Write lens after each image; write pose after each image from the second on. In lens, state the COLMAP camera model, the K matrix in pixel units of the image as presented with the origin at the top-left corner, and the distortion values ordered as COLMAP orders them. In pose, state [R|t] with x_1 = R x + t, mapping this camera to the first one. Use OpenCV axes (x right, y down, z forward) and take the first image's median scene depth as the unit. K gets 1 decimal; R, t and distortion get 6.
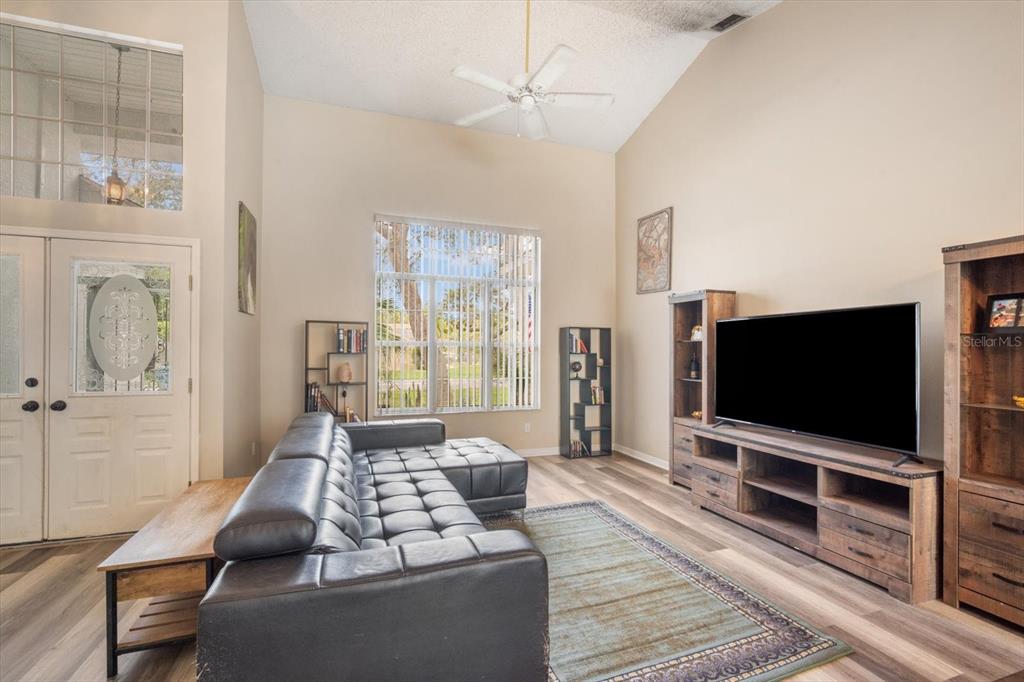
lens RADIAL K [[446.0, 0, 502.8], [0, 446.0, 346.6], [0, 0, 1]] dist [-0.003869, -0.000095]
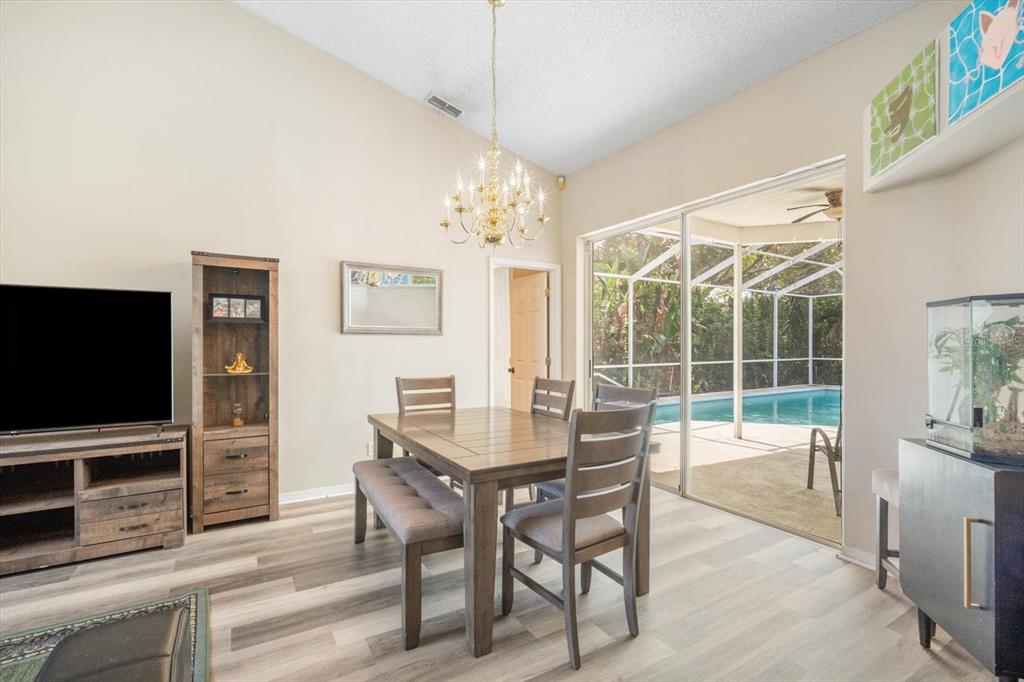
lens RADIAL K [[446.0, 0, 510.6], [0, 446.0, 343.5], [0, 0, 1]] dist [-0.003869, -0.000095]
pose [[-0.210412, -0.005126, 0.977599, -0.407515], [-0.010341, 0.999942, 0.003017, 0.023813], [-0.977558, -0.009474, -0.210453, 0.379053]]
